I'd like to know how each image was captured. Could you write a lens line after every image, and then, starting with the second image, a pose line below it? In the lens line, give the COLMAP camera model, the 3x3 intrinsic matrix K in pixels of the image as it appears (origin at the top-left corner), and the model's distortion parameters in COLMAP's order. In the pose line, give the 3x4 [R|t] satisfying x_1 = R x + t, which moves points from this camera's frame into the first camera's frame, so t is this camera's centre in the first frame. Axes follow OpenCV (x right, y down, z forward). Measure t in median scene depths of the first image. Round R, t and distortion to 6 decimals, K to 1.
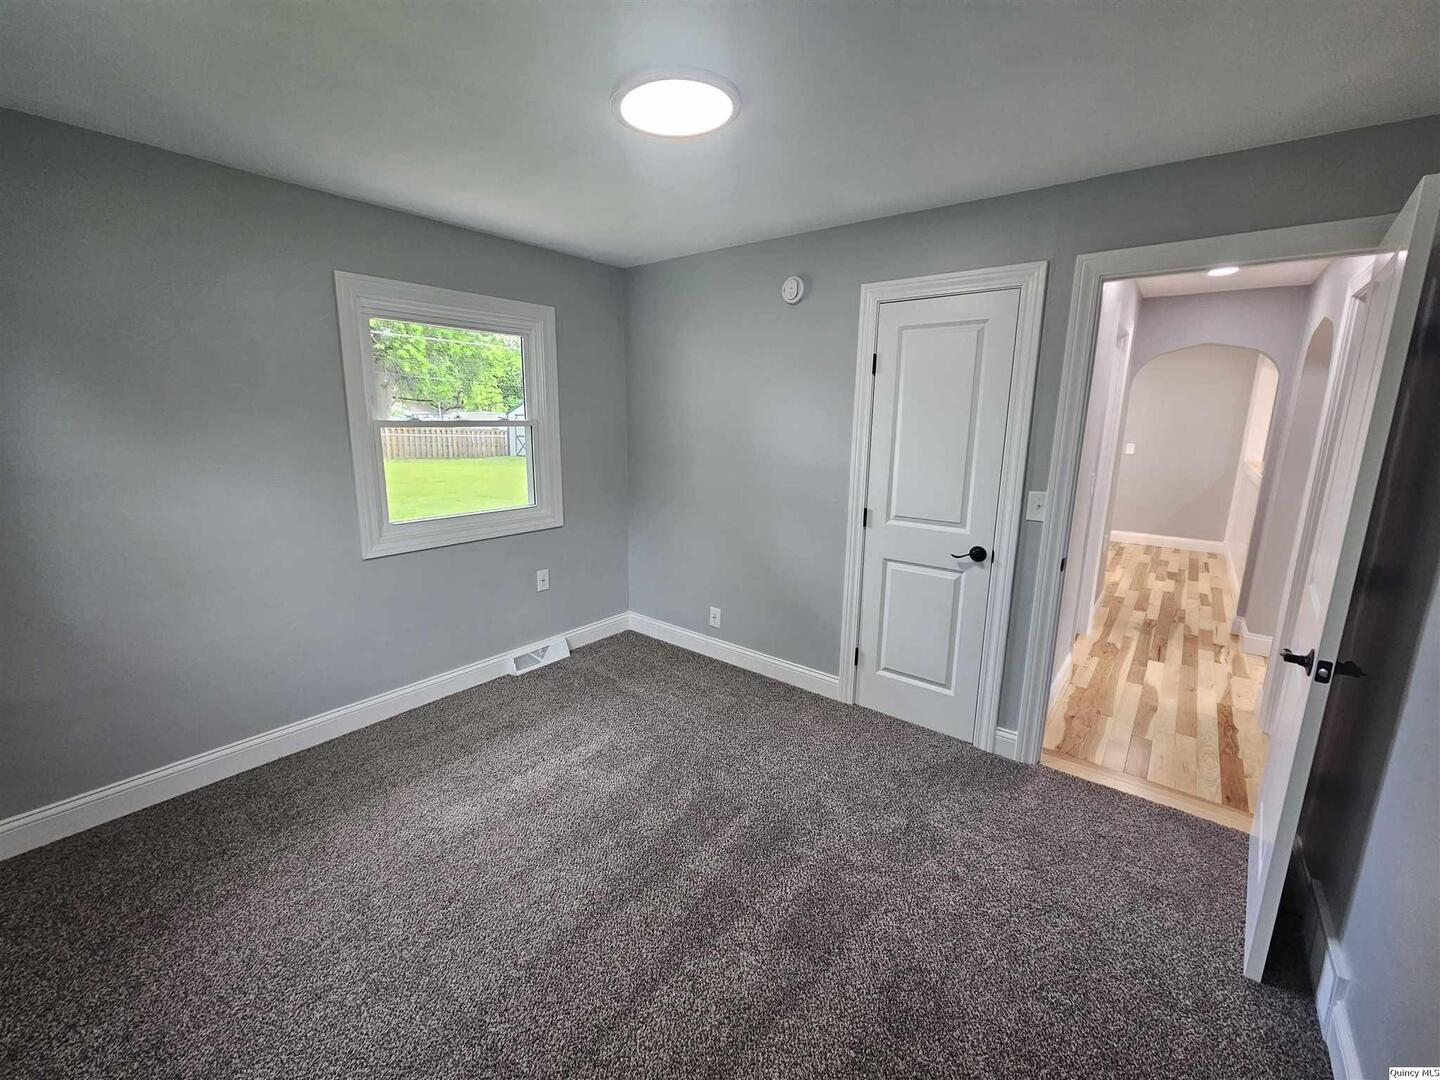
lens RADIAL K [[589.6, 0, 713.7], [0, 589.6, 531.0], [0, 0, 1]] dist [0.000076, 0.000446]
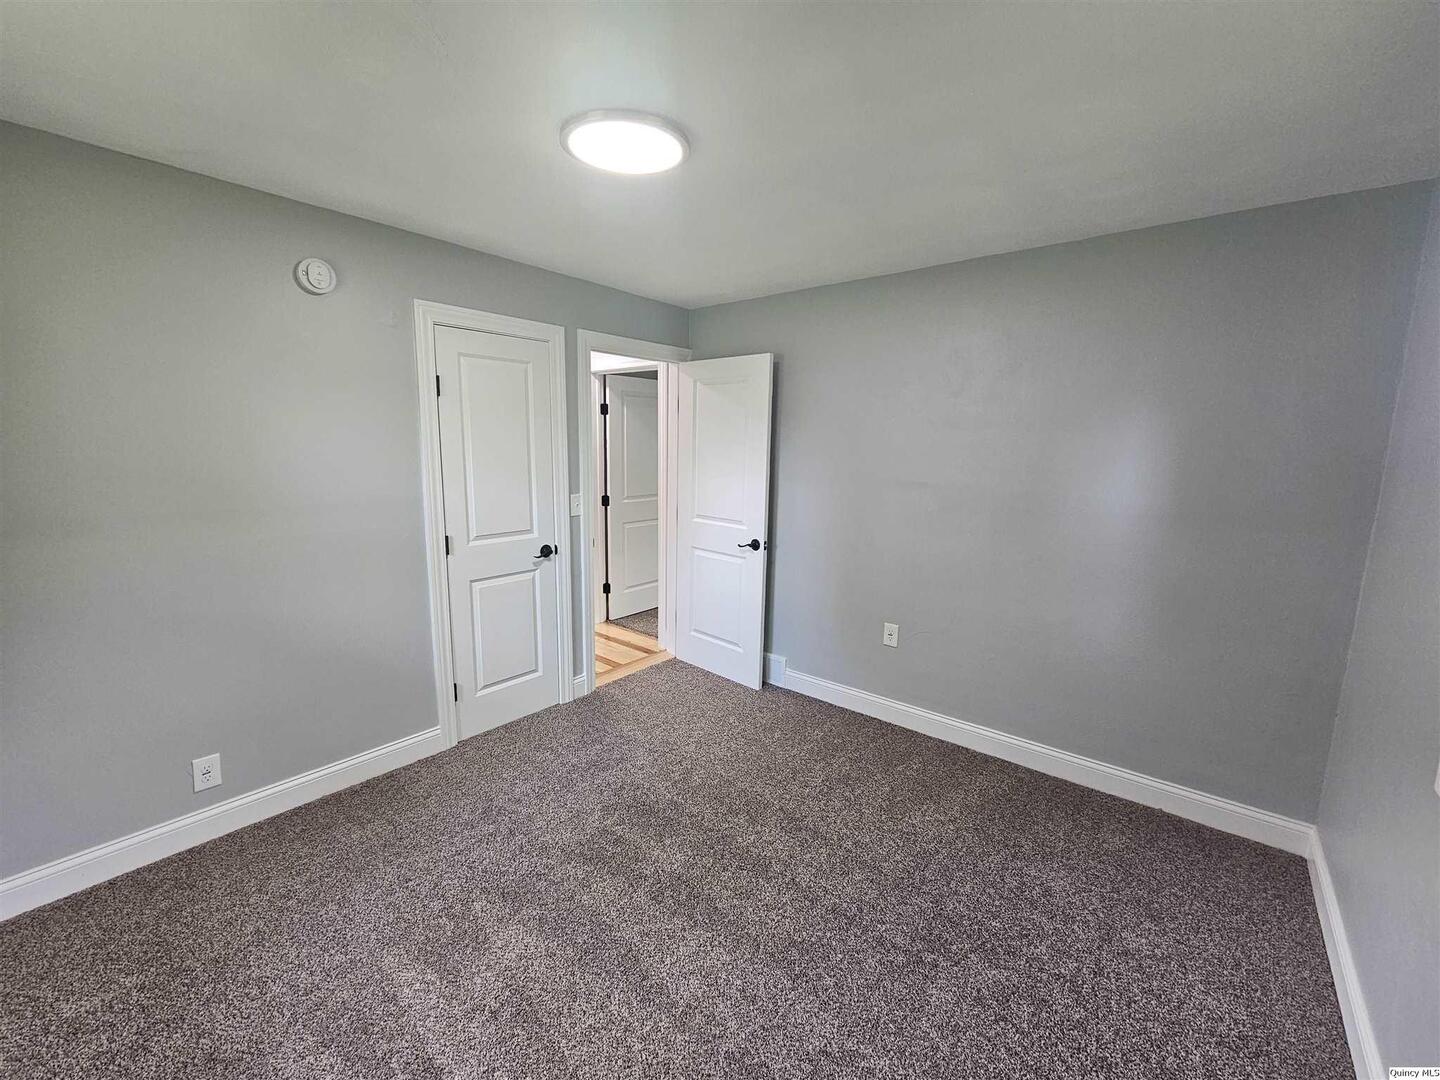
lens RADIAL K [[589.6, 0, 713.7], [0, 589.6, 531.0], [0, 0, 1]] dist [0.000076, 0.000446]
pose [[0.028188, -0.163763, 0.986097, -0.719291], [0.179941, 0.971205, 0.156146, -0.125765], [-0.983273, 0.173038, 0.056844, 0.557219]]
